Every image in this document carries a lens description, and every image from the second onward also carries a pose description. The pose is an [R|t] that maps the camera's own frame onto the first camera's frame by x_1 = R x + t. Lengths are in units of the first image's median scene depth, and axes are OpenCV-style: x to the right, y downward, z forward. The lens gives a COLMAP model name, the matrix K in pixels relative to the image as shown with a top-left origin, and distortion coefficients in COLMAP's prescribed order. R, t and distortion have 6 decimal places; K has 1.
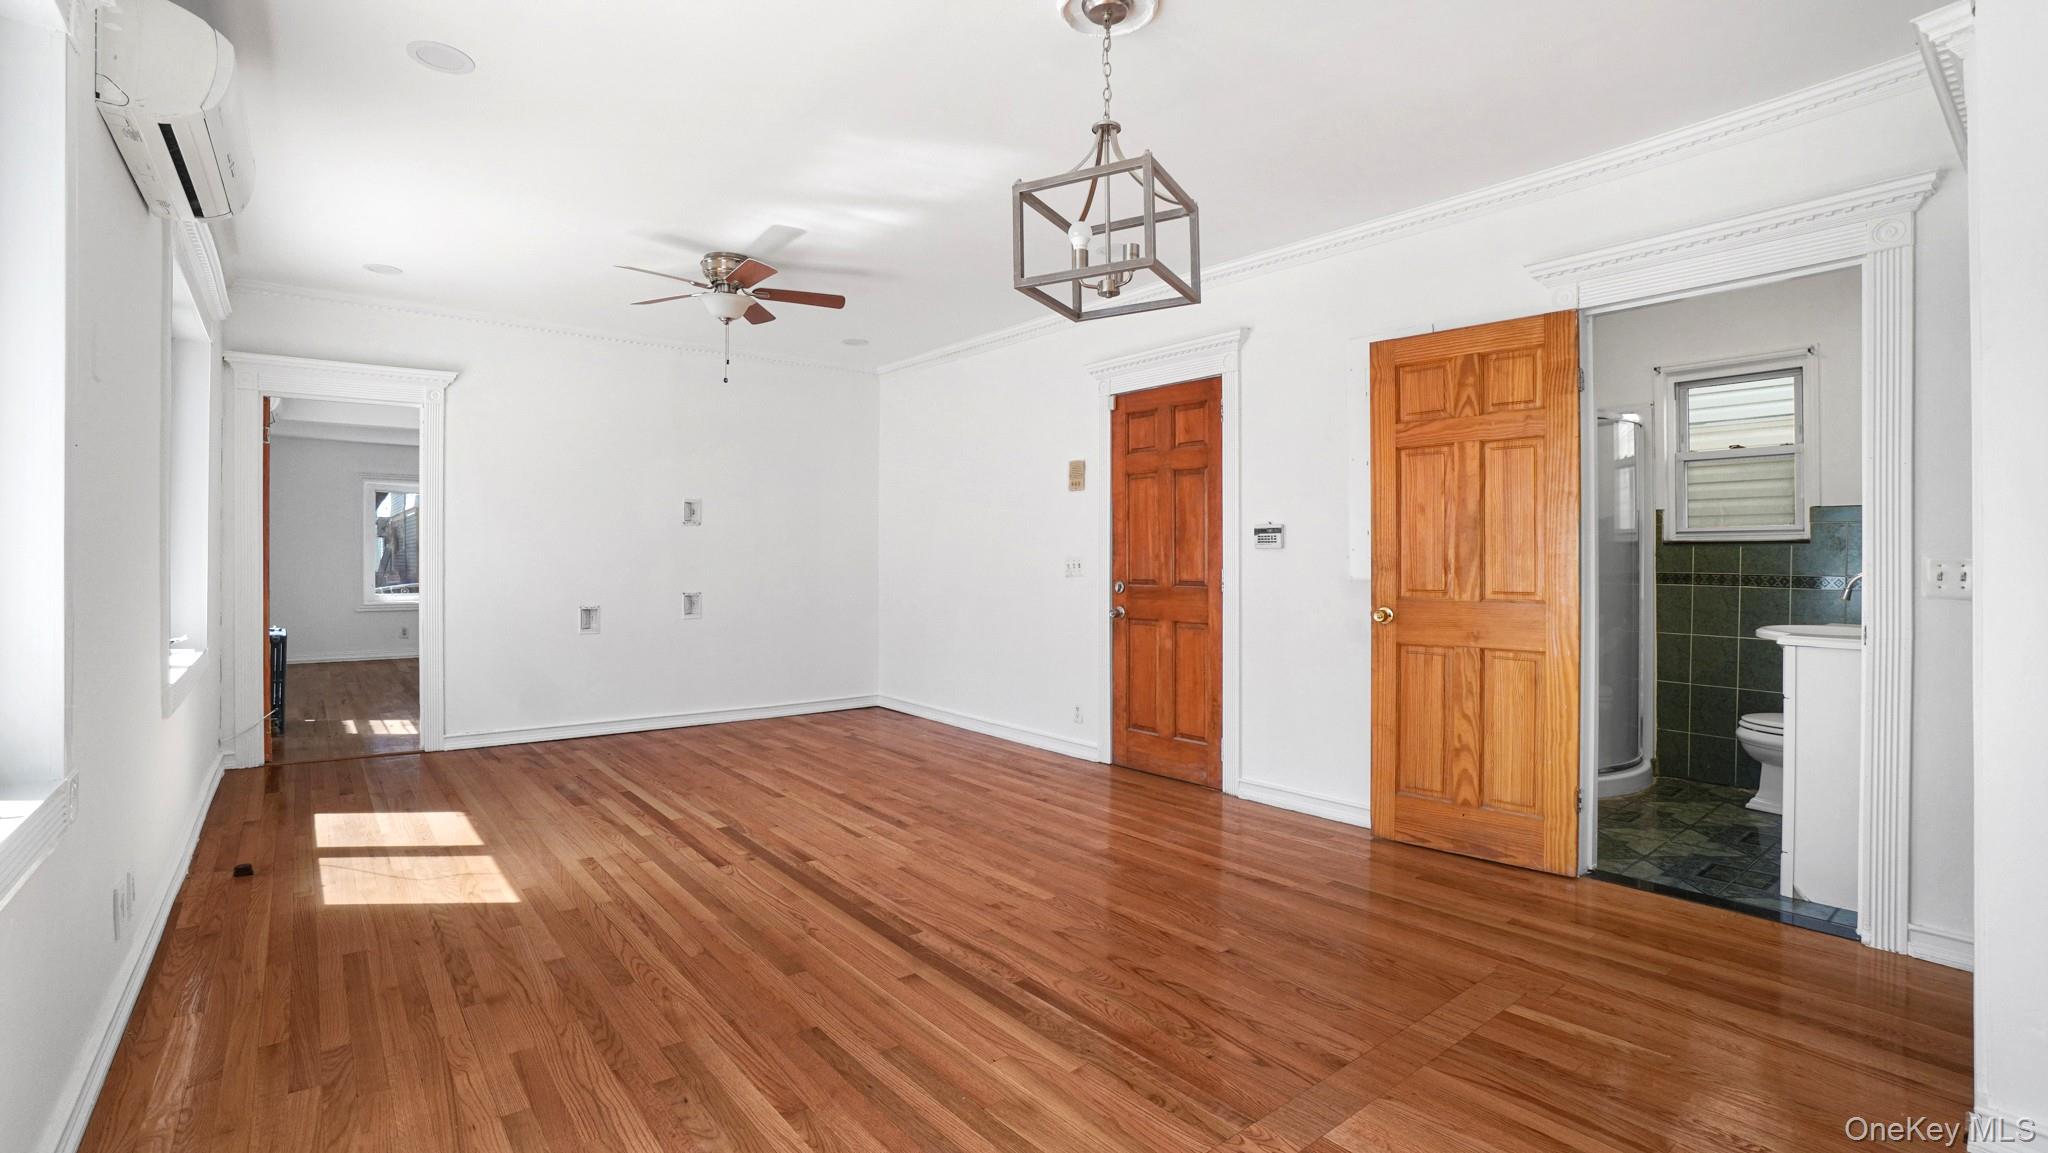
lens RADIAL K [[920.1, 0, 1019.1], [0, 920.1, 562.7], [0, 0, 1]] dist [-0.070799, 0.023785]
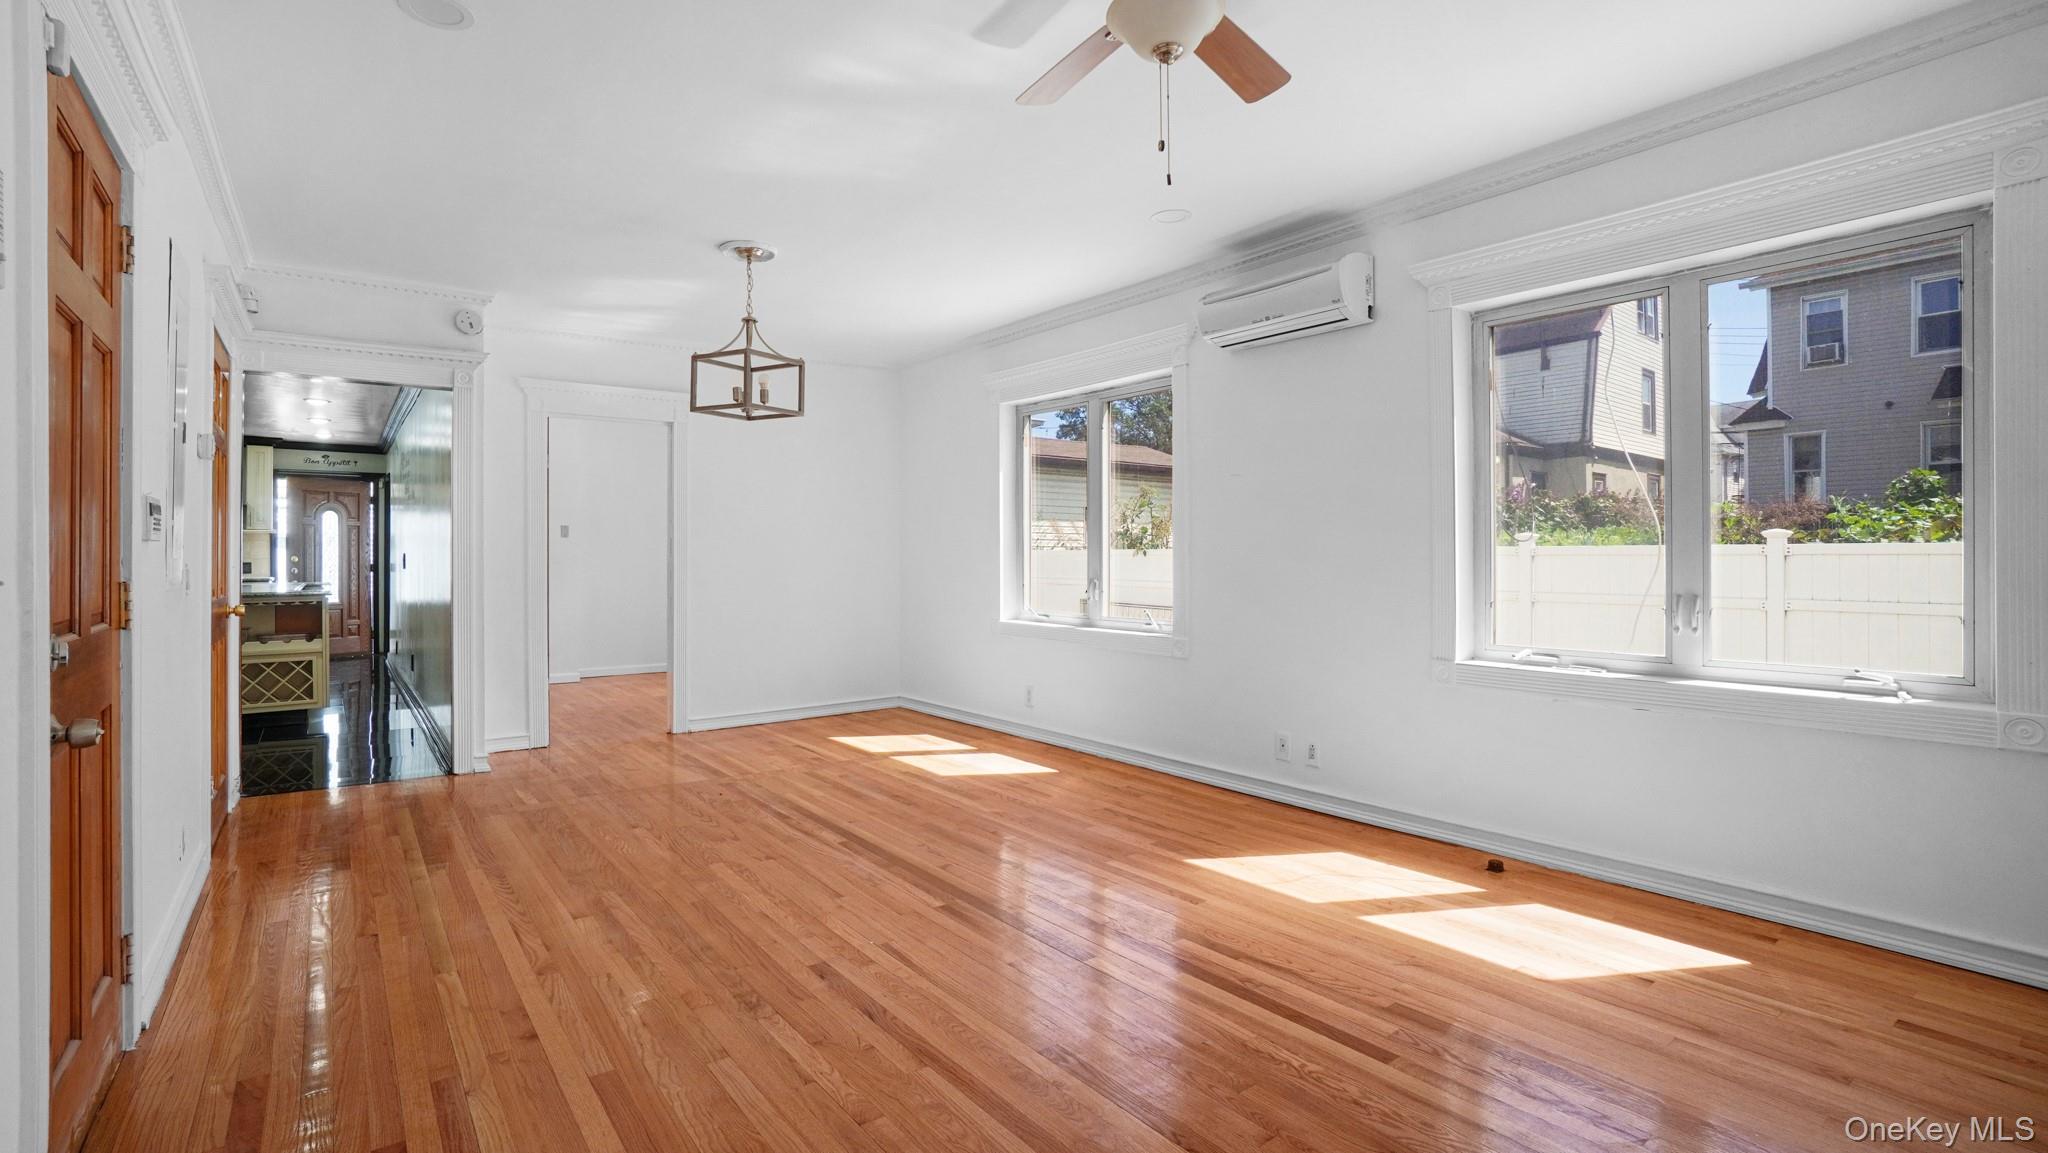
lens RADIAL K [[920.1, 0, 1019.1], [0, 920.1, 562.7], [0, 0, 1]] dist [-0.070799, 0.023785]
pose [[-0.999594, 0.000799, 0.028472, -0.341196], [0.000898, 0.999994, 0.003464, -0.002594], [-0.028469, 0.003488, -0.999589, 1.938952]]
